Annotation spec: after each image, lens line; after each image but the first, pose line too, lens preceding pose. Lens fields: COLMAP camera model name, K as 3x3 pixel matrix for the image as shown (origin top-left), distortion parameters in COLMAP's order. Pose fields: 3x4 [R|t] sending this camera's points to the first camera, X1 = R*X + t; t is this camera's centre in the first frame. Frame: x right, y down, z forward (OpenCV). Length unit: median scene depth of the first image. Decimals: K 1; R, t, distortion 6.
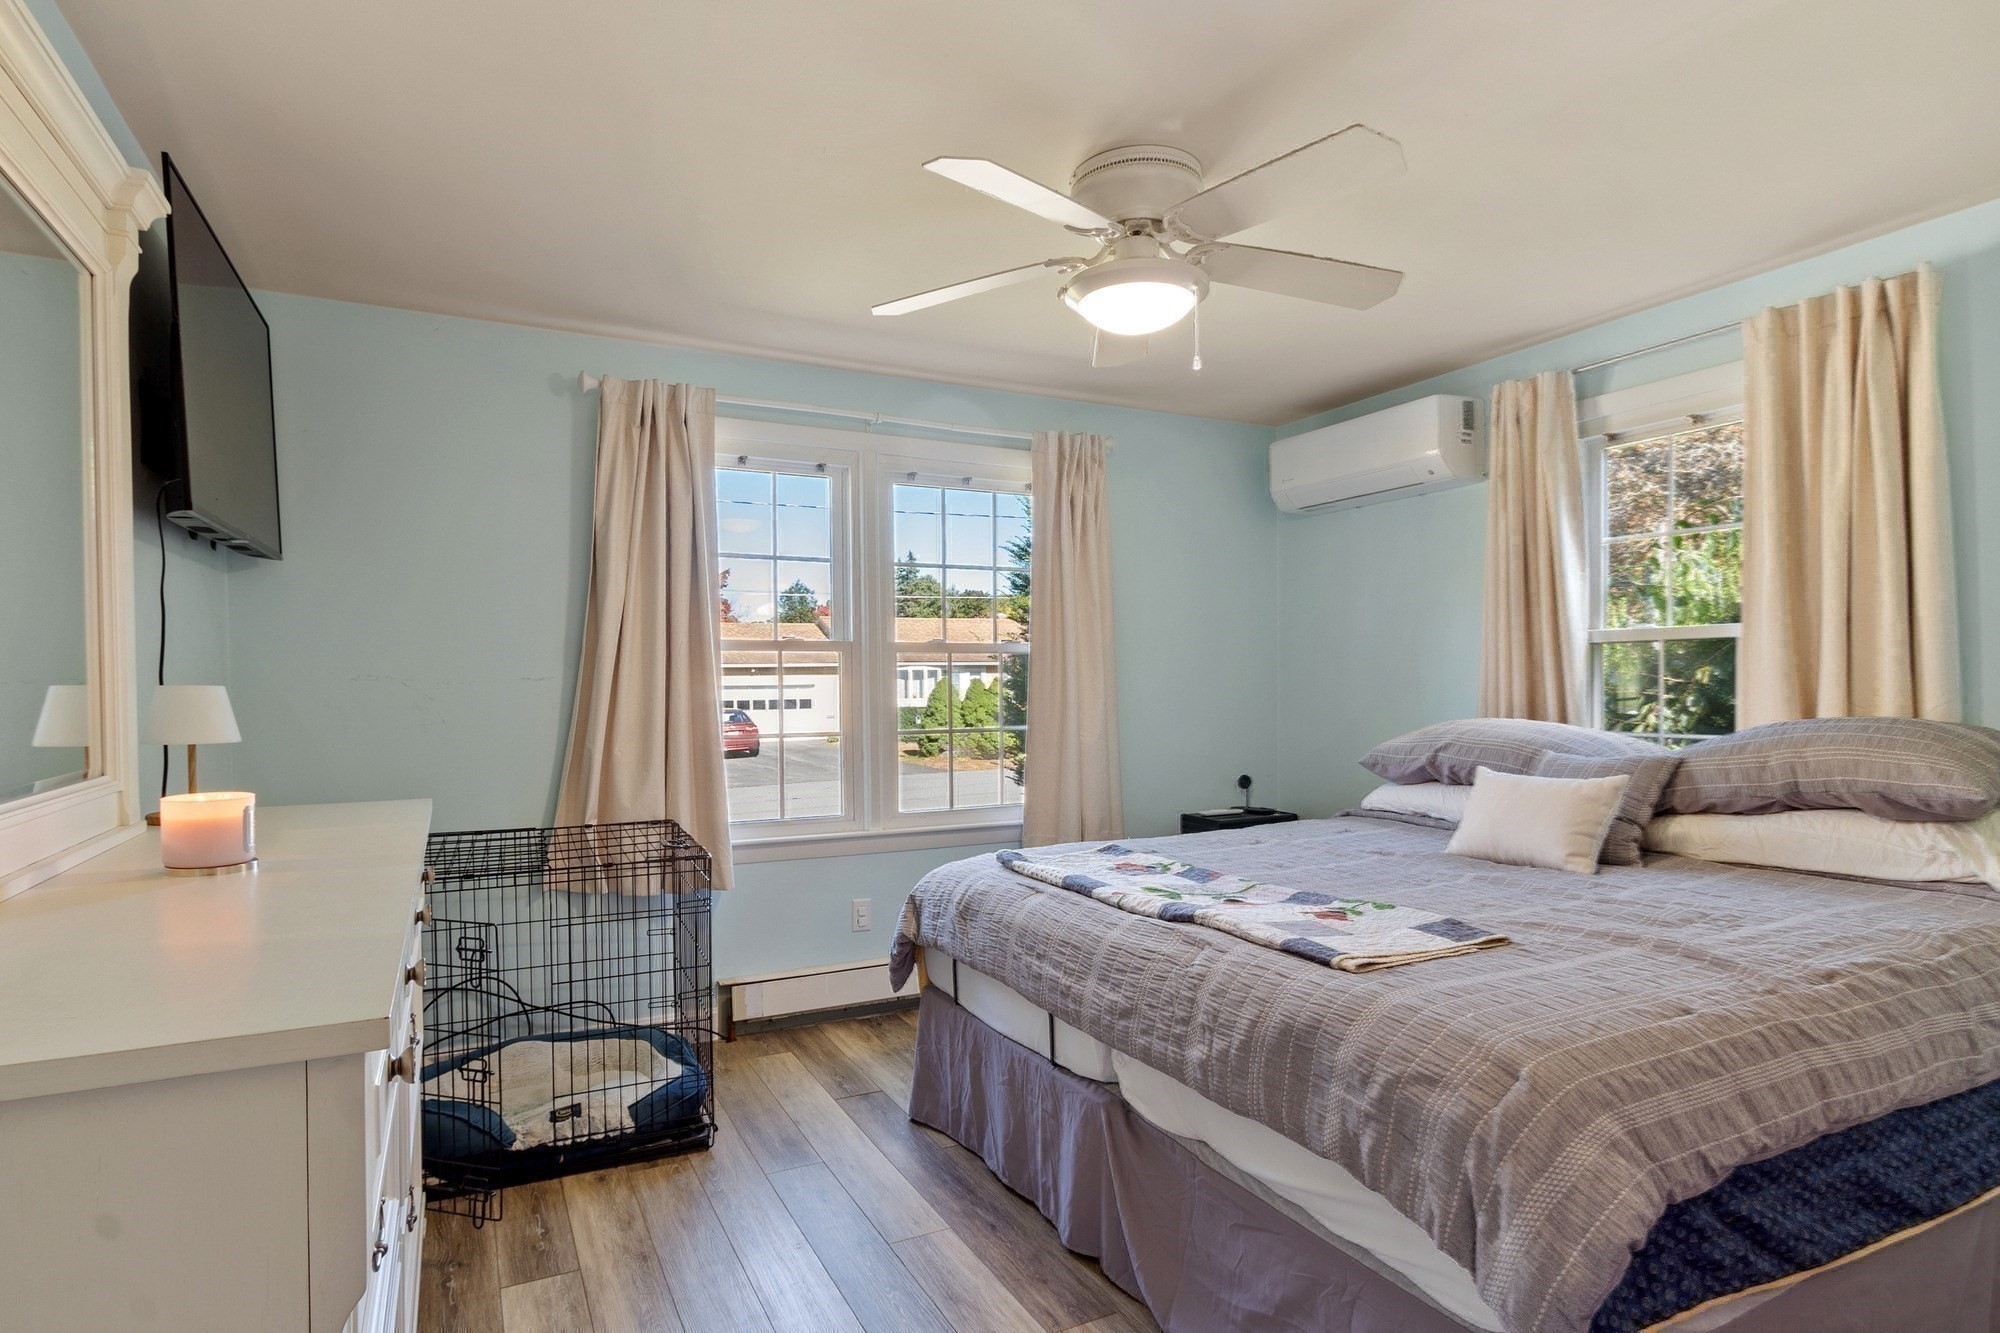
lens RADIAL K [[1030.0, 0, 997.9], [0, 1030.0, 685.2], [0, 0, 1]] dist [0.000137, 0.000637]
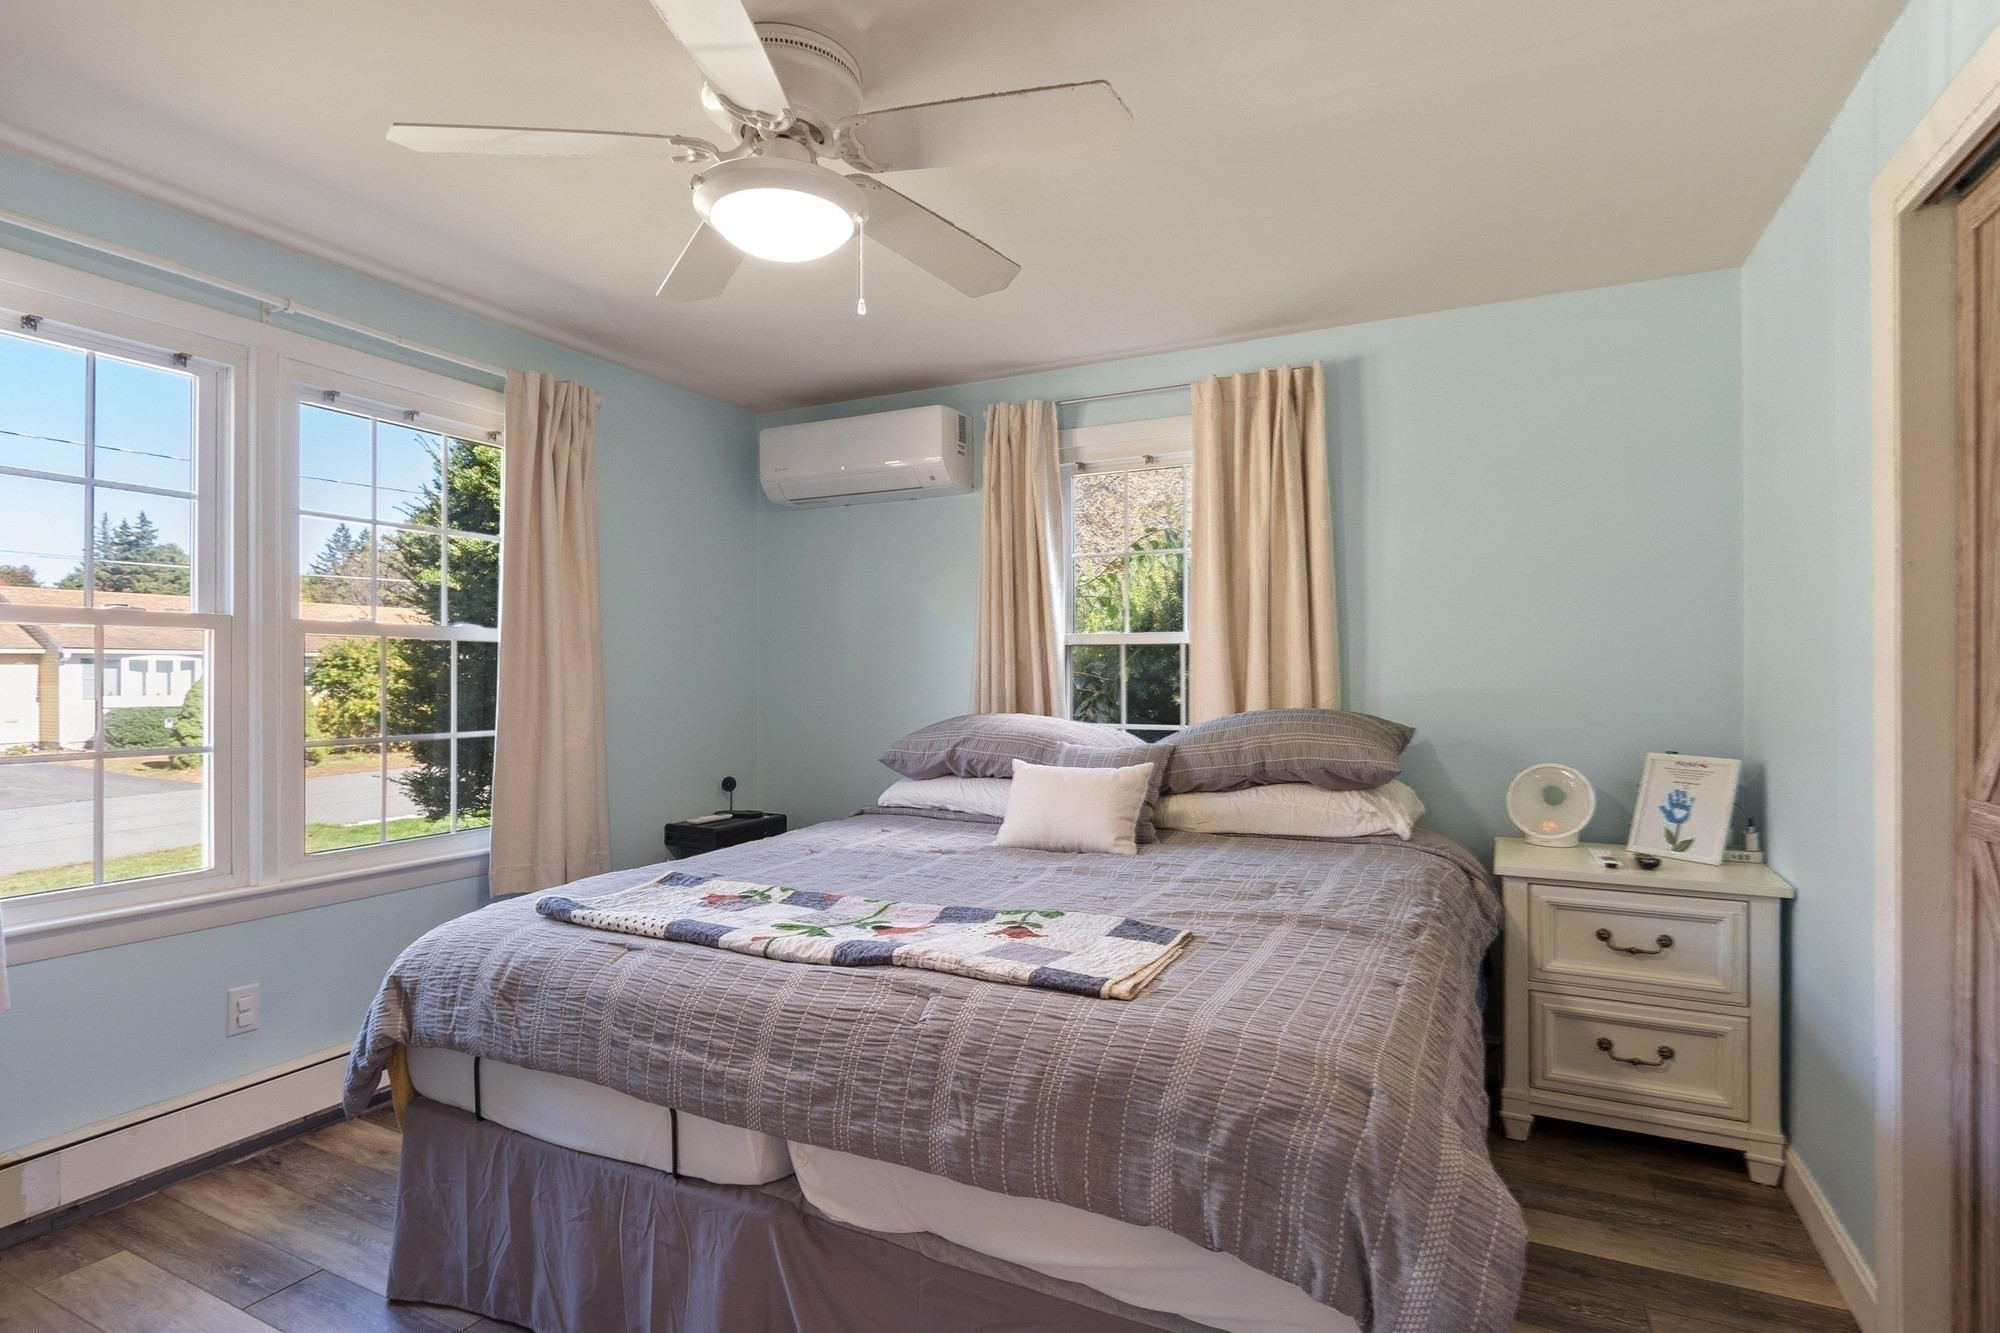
lens RADIAL K [[986.3, 0, 984.3], [0, 986.3, 657.4], [0, 0, 1]] dist [0.003210, -0.000554]
pose [[0.812439, 0.018980, 0.582737, -0.161526], [-0.004590, 0.999647, -0.026159, 0.001509], [-0.583028, 0.018577, 0.812239, 0.222350]]
